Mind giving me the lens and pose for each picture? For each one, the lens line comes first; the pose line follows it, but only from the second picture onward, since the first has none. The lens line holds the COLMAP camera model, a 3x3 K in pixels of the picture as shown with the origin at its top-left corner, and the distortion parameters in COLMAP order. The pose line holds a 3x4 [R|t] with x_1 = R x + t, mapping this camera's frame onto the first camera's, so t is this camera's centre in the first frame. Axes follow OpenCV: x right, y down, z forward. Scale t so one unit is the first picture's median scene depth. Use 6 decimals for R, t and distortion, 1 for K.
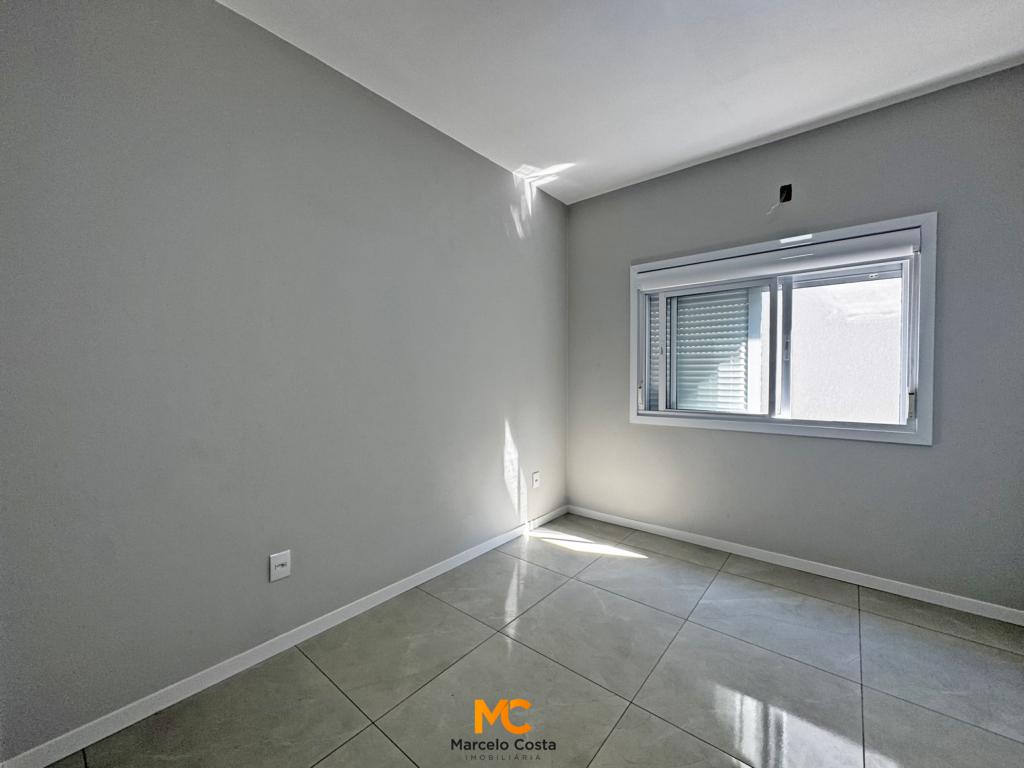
lens RADIAL K [[407.9, 0, 520.5], [0, 407.9, 385.9], [0, 0, 1]] dist [0.008020, -0.000595]
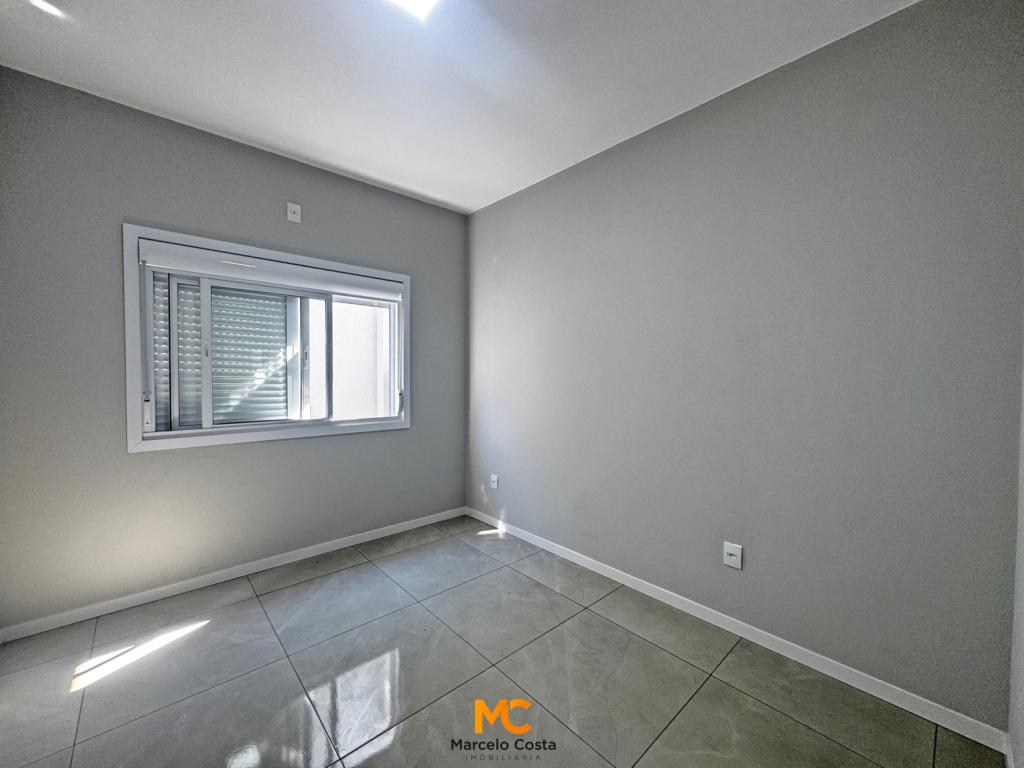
lens RADIAL K [[407.9, 0, 521.0], [0, 407.9, 380.5], [0, 0, 1]] dist [0.008020, -0.000595]
pose [[0.163129, 0.000506, 0.986605, -0.340168], [0.031966, 0.999472, -0.005798, -0.005545], [-0.986087, 0.032483, 0.163027, 0.274355]]
